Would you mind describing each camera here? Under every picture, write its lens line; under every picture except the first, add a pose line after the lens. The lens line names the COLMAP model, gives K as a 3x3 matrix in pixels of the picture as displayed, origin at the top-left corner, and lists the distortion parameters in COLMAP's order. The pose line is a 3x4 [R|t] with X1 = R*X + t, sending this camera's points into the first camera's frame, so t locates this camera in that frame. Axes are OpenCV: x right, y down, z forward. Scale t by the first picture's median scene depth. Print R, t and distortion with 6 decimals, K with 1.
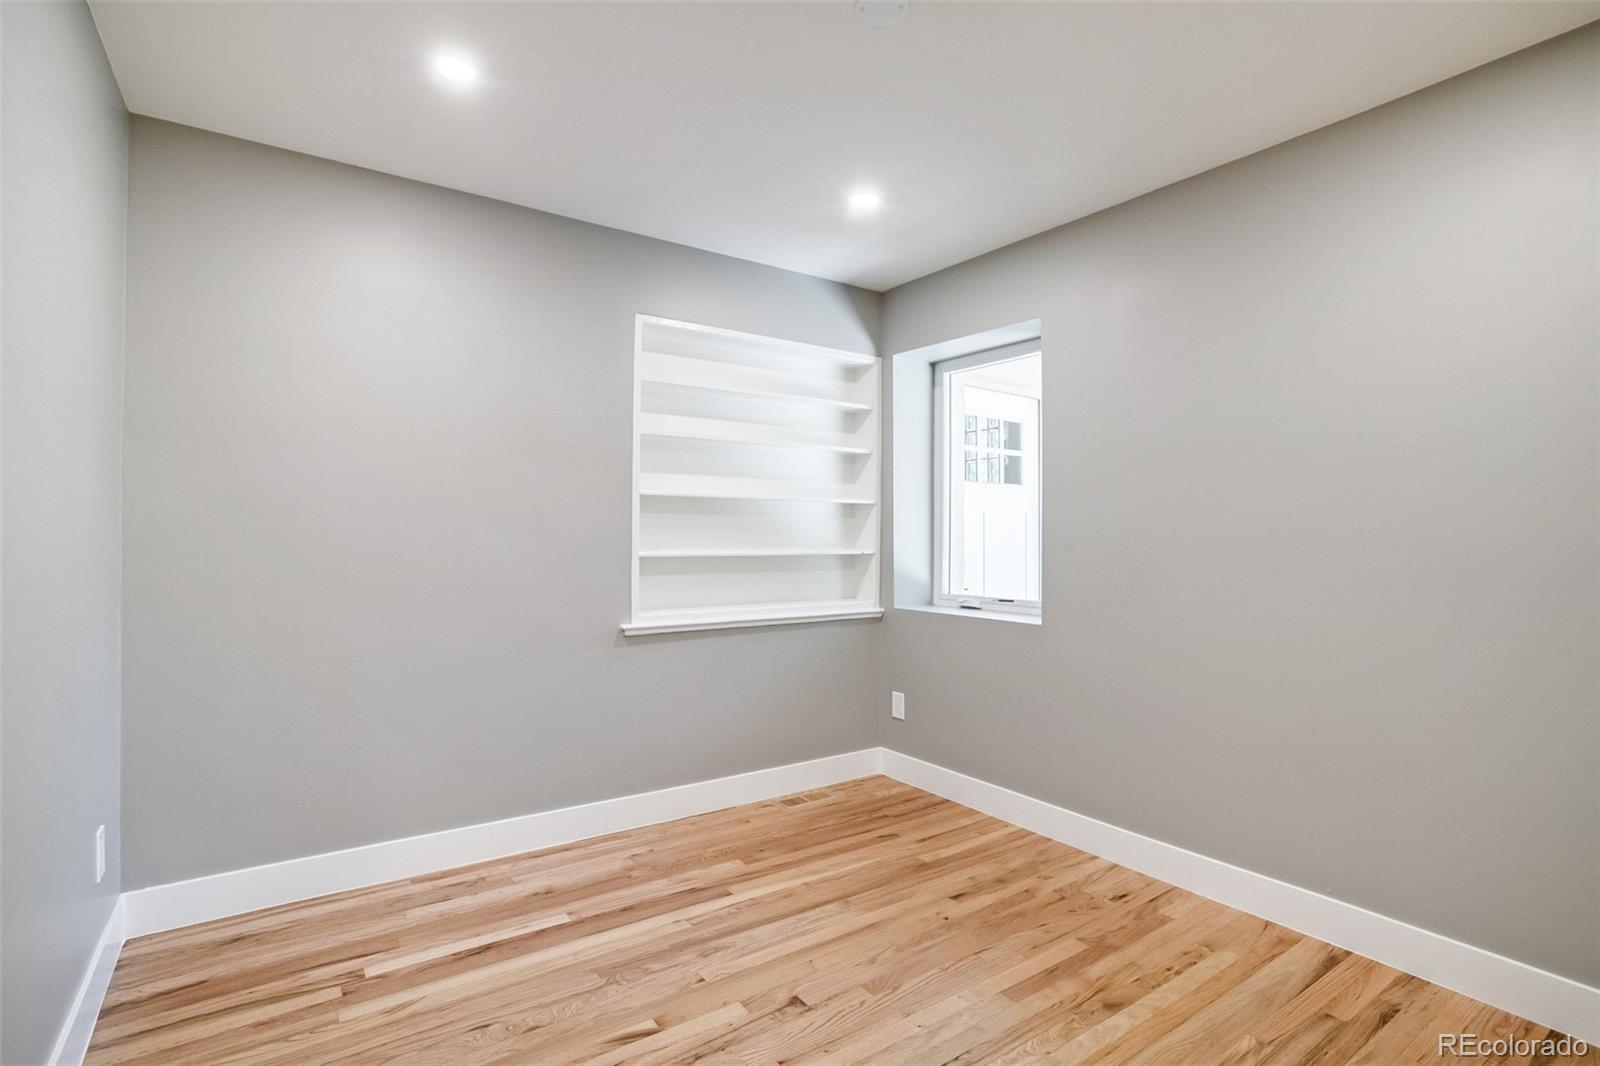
lens RADIAL K [[767.5, 0, 788.4], [0, 767.5, 525.2], [0, 0, 1]] dist [-0.036278, 0.014888]
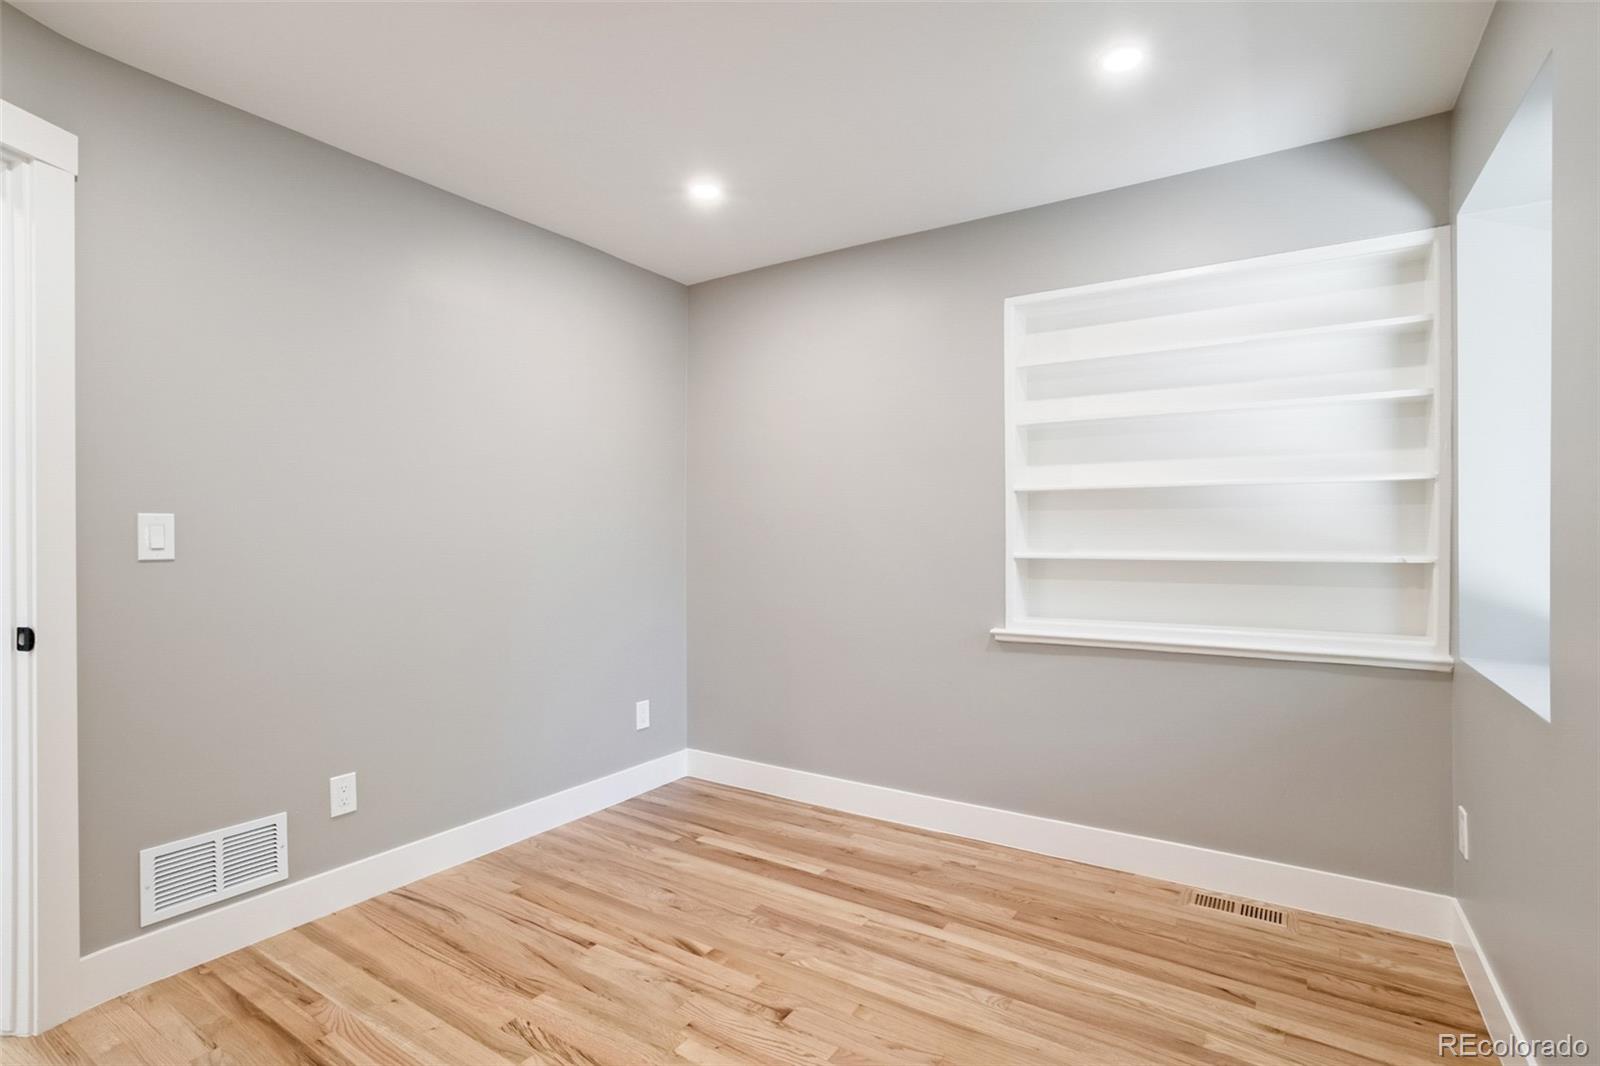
lens RADIAL K [[767.5, 0, 793.0], [0, 767.5, 532.5], [0, 0, 1]] dist [-0.036278, 0.014888]
pose [[0.378851, -0.012283, -0.925376, 0.578365], [0.014214, 0.999871, -0.007452, 0.013815], [0.925348, -0.010330, 0.378977, 0.409081]]
